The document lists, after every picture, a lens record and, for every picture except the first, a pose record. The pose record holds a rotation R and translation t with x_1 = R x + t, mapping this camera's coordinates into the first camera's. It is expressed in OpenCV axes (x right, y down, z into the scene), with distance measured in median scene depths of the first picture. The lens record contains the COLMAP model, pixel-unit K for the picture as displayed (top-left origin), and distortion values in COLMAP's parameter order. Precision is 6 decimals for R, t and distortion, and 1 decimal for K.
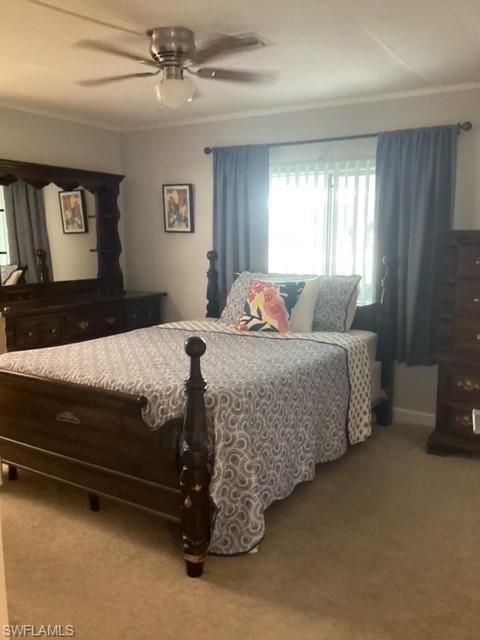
lens RADIAL K [[580.6, 0, 241.2], [0, 580.6, 320.2], [0, 0, 1]] dist [0.007956, 0.000000]
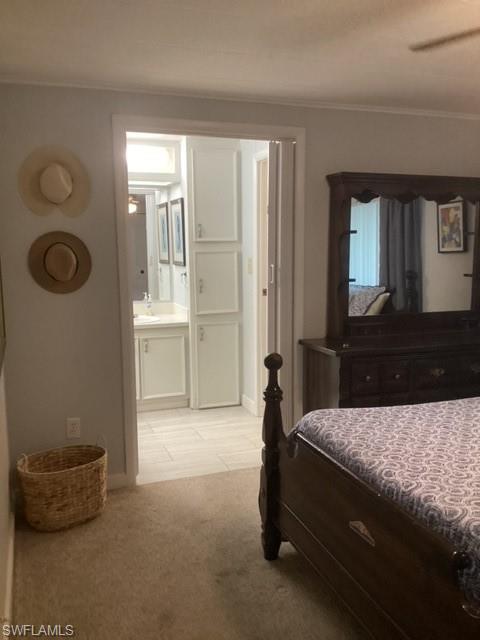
lens RADIAL K [[580.6, 0, 239.1], [0, 580.6, 322.3], [0, 0, 1]] dist [0.007956, 0.000000]
pose [[0.782529, 0.076812, -0.617858, 0.000850], [-0.084101, 0.996306, 0.017346, -0.037603], [0.616908, 0.038389, 0.786098, 0.152841]]
